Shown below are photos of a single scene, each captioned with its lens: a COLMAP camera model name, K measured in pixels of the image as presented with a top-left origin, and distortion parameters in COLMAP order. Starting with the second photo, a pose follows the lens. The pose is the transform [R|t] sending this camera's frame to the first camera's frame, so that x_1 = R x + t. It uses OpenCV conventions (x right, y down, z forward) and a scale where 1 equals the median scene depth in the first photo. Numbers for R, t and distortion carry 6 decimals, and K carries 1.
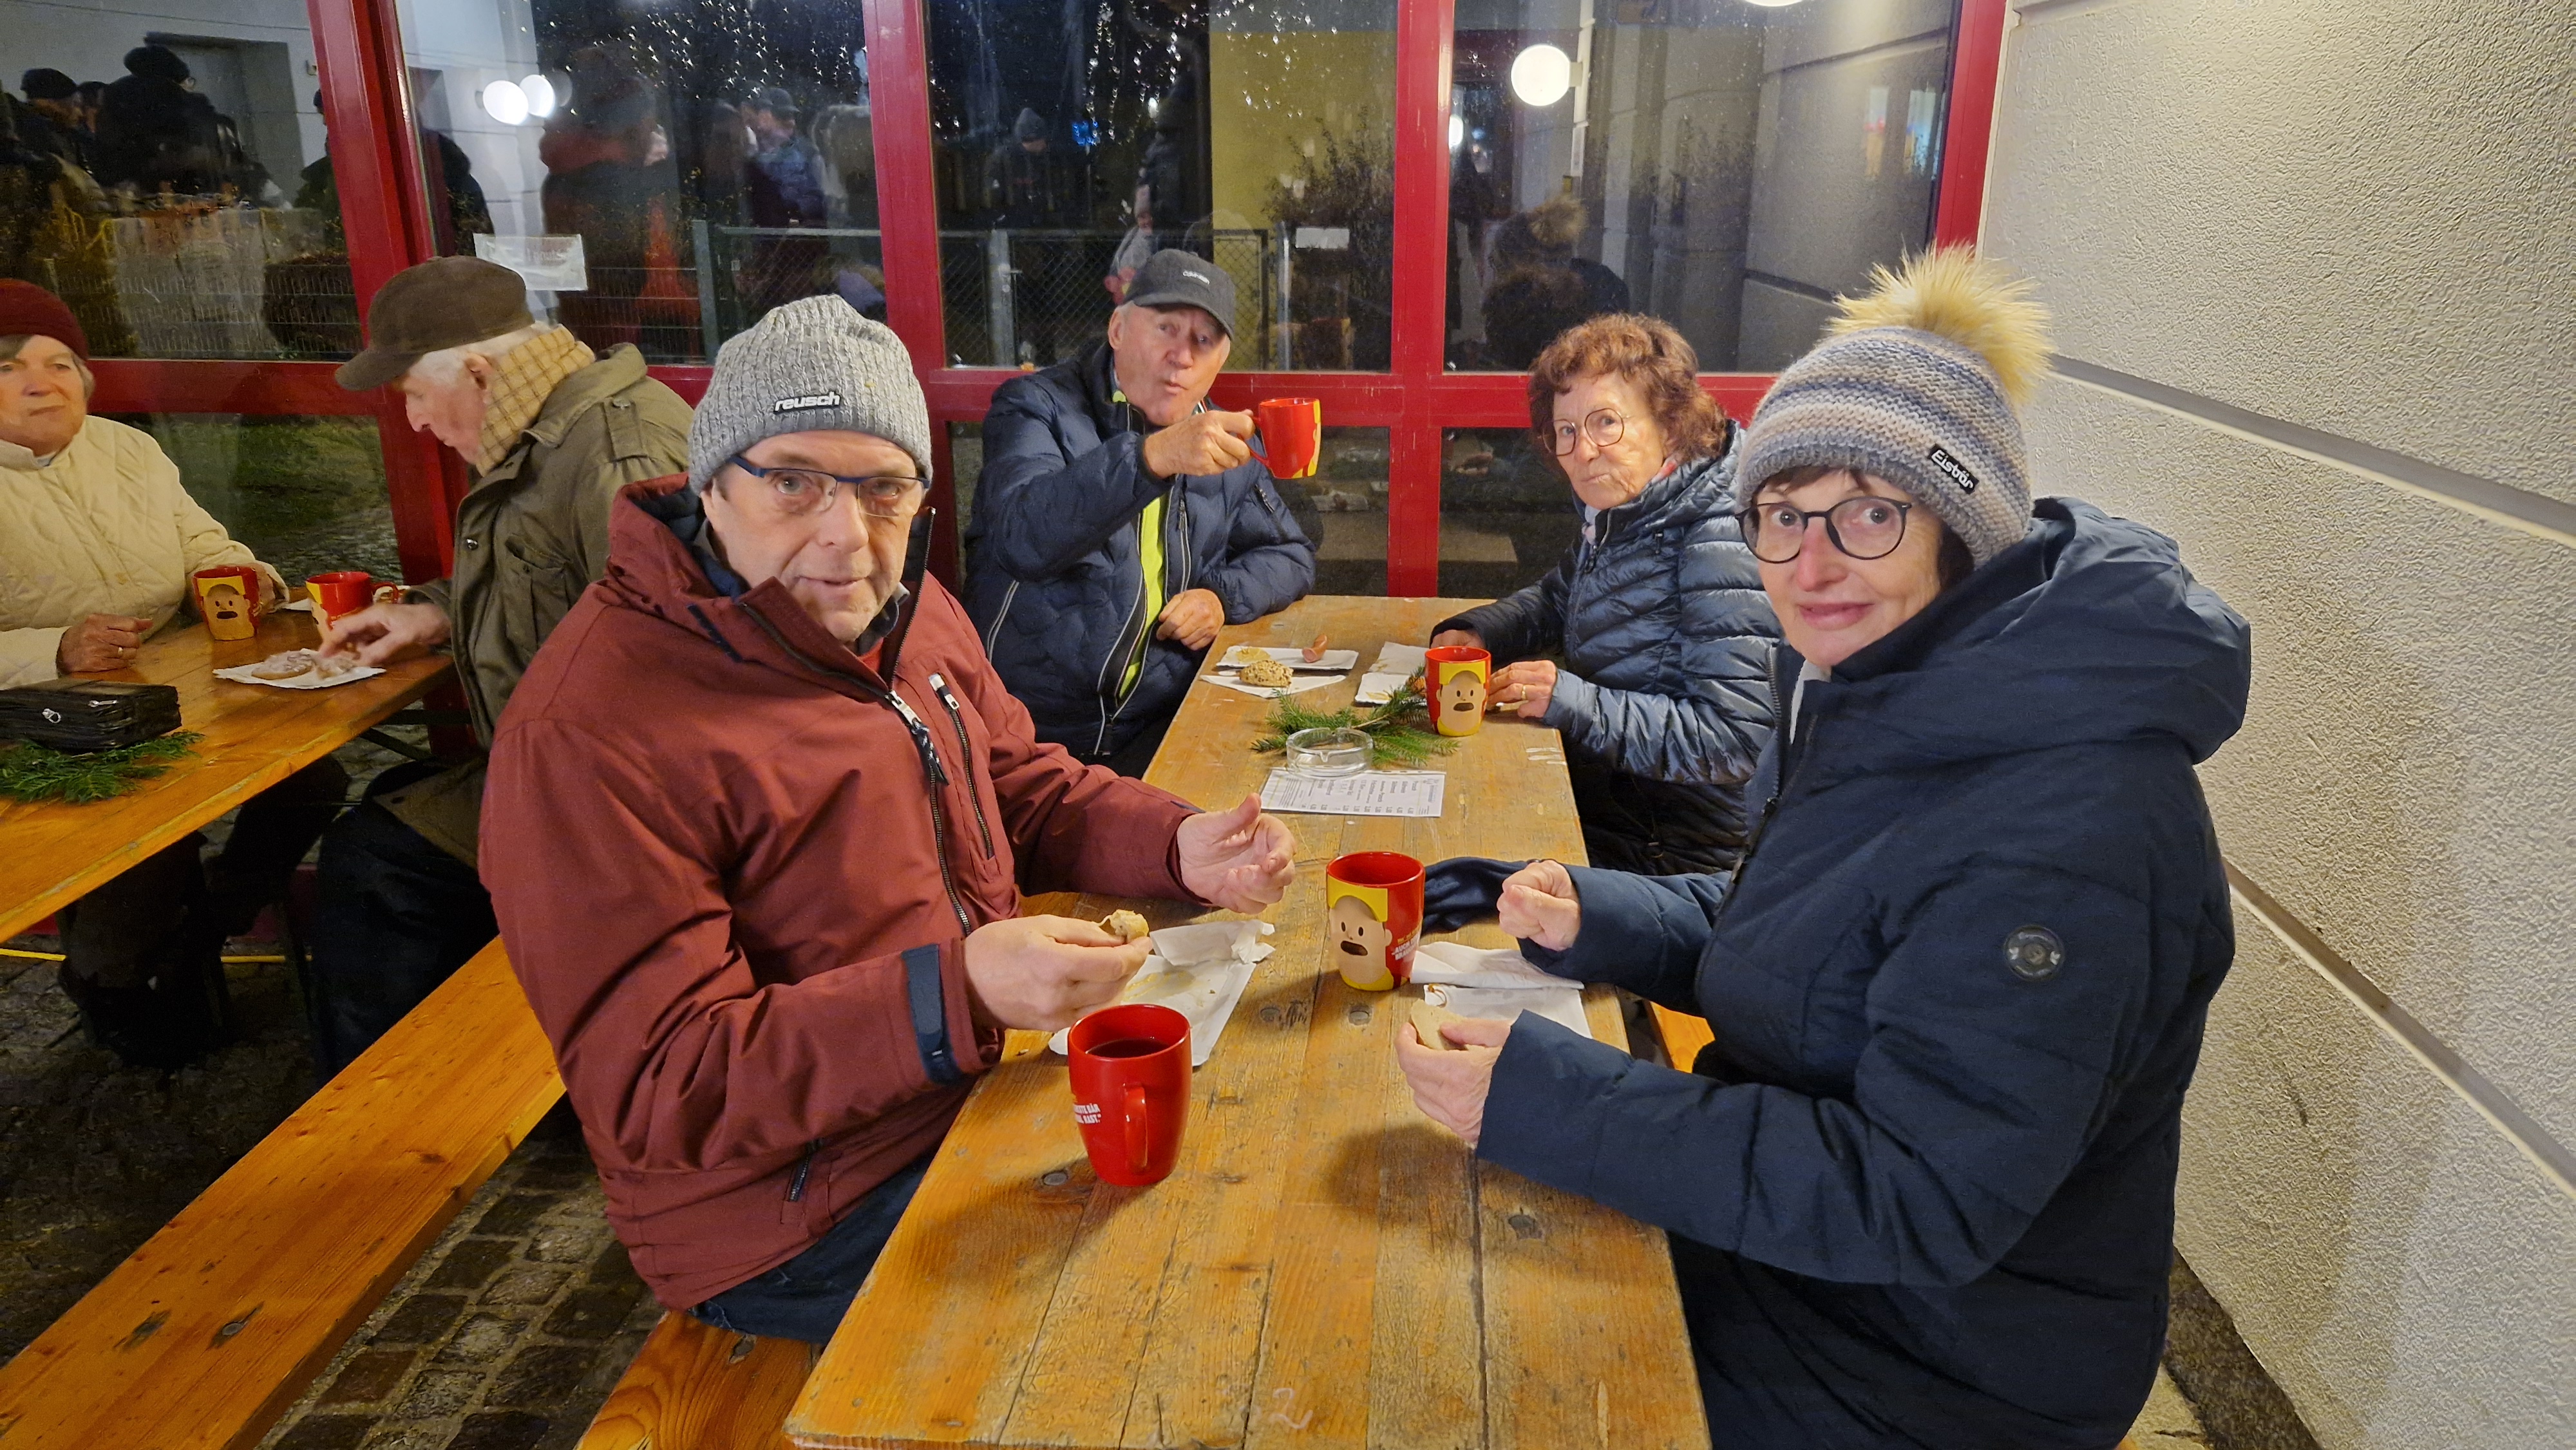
lens RADIAL K [[1756.5, 0, 1276.5], [0, 1756.5, 792.5], [0, 0, 1]] dist [-0.009043, -0.003335]
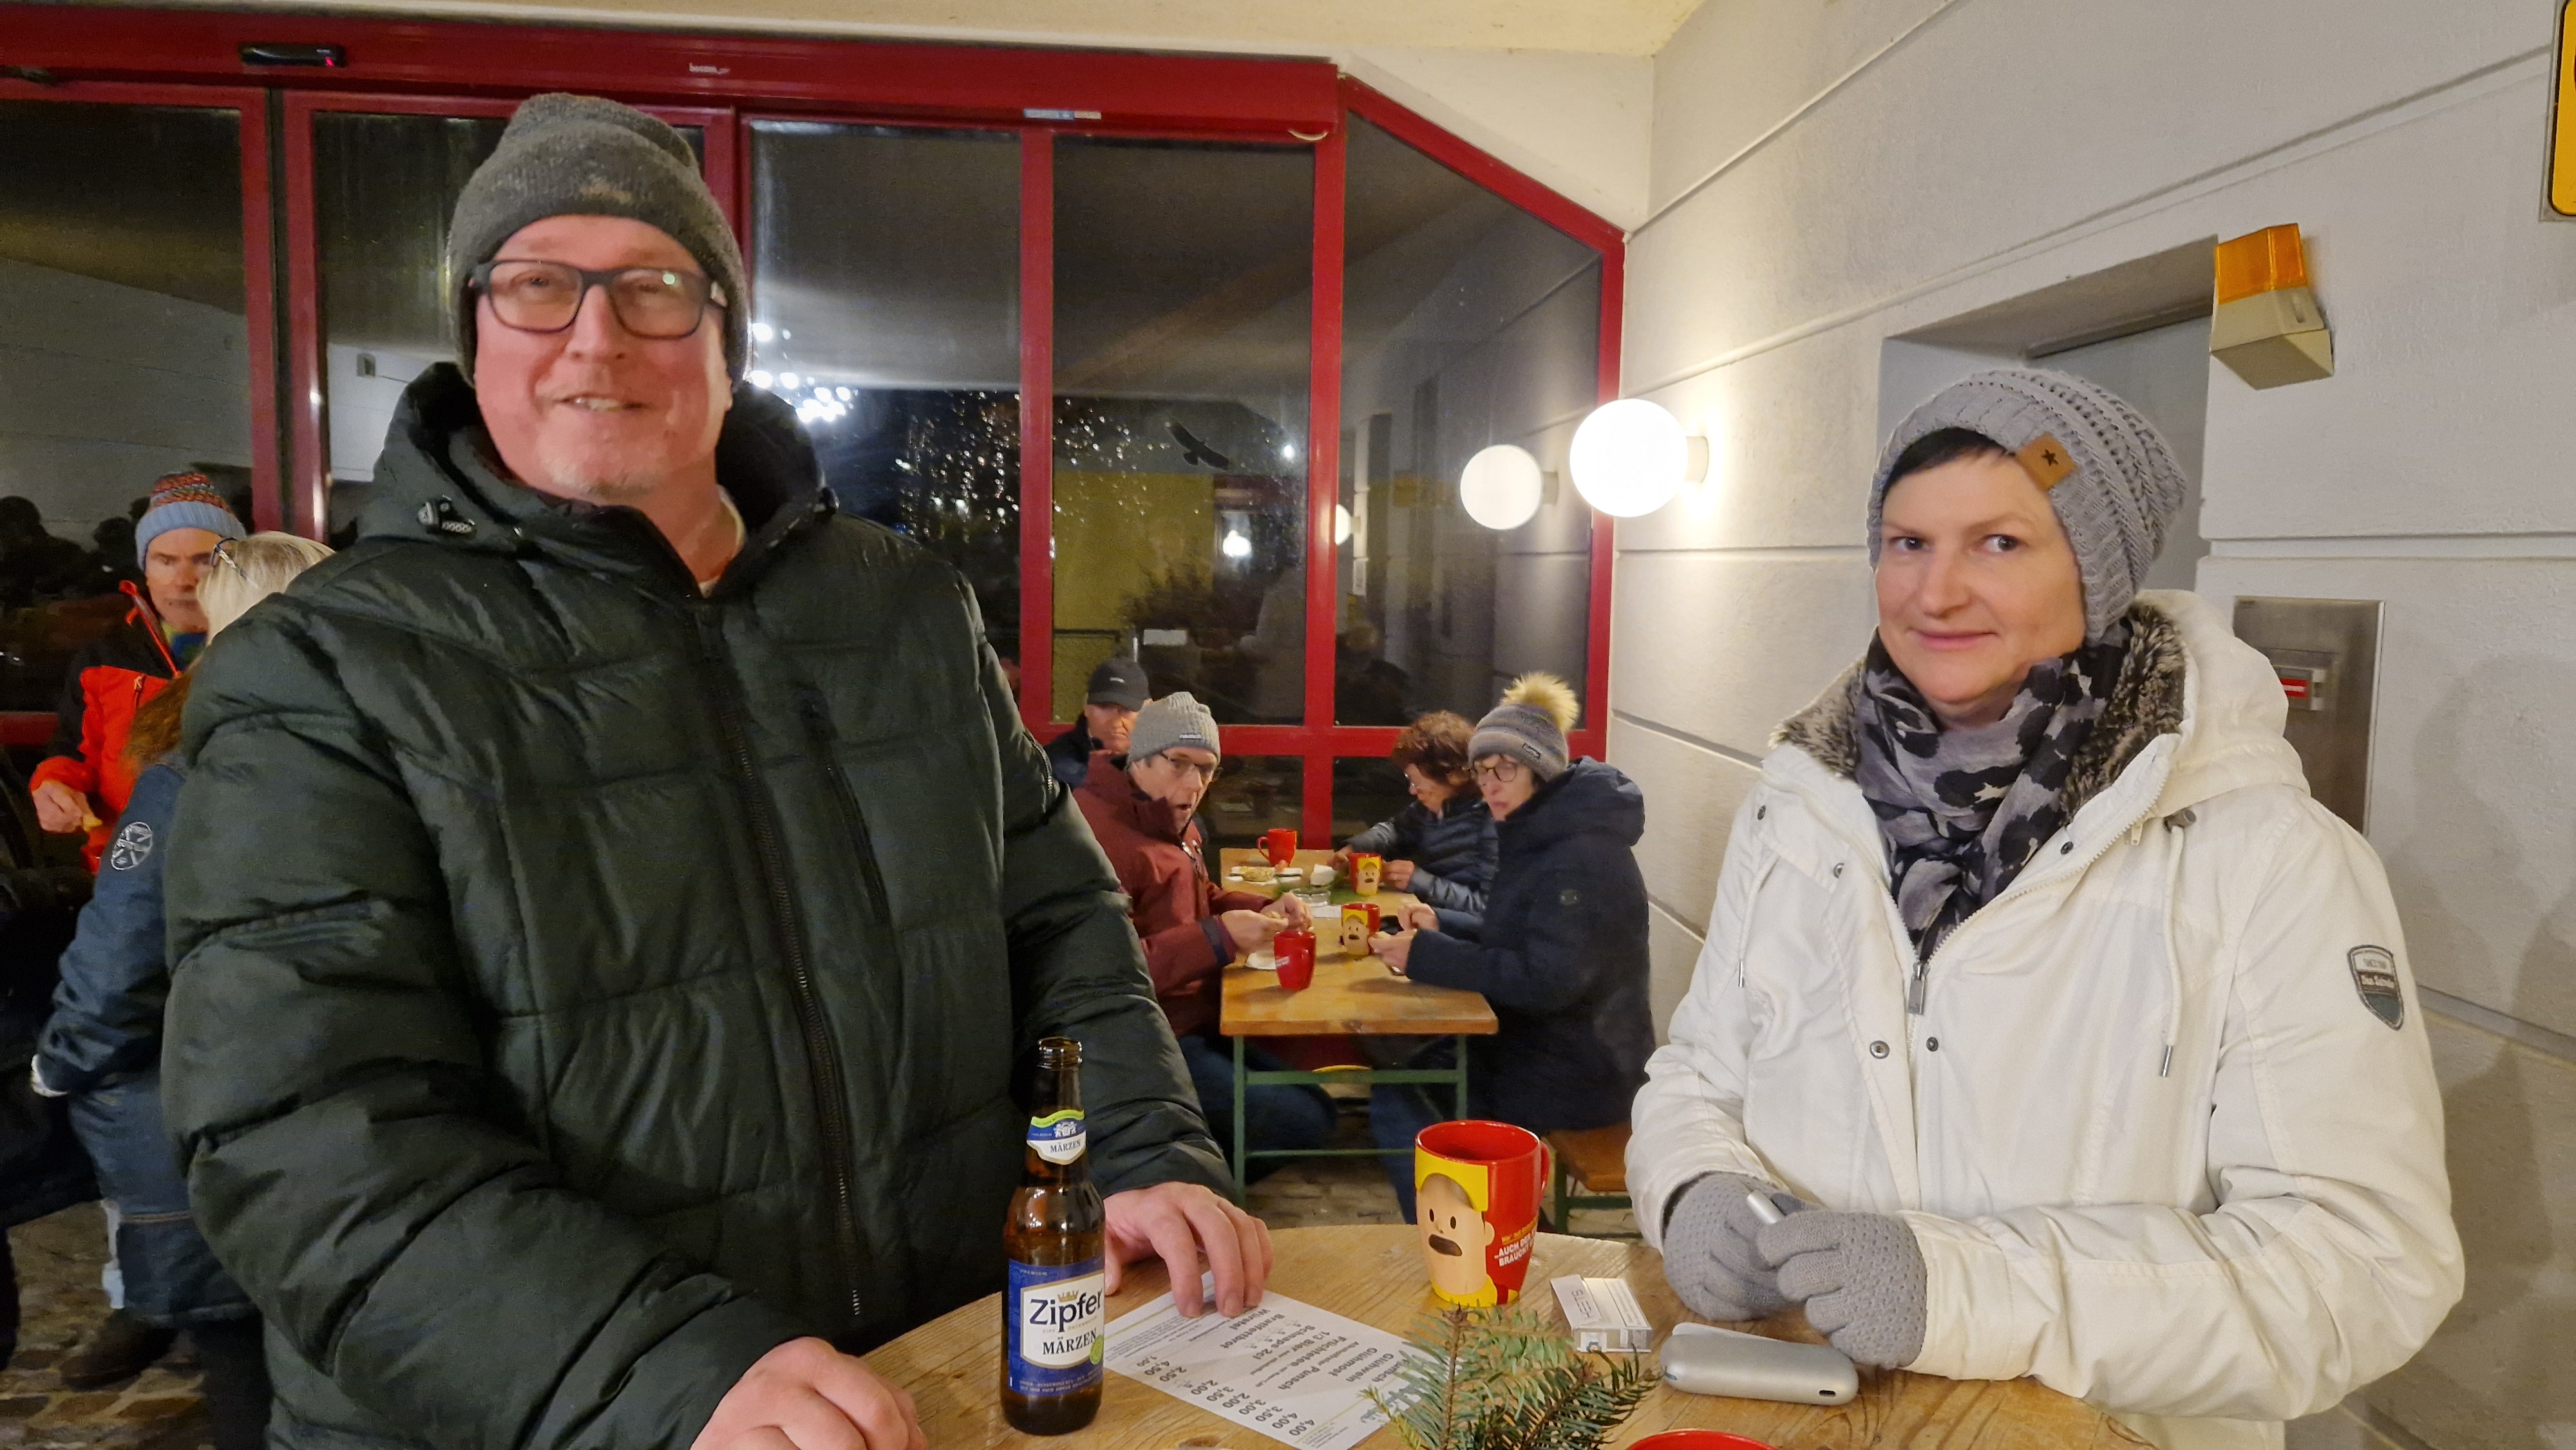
lens RADIAL K [[1803.7, 0, 1288.0], [0, 1803.7, 725.0], [0, 0, 1]] dist [0.098688, -0.076291]
pose [[0.991125, -0.000220, 0.132933, -0.288504], [0.032796, 0.969493, -0.242915, 0.300959], [-0.128825, 0.245119, 0.960896, -1.166653]]
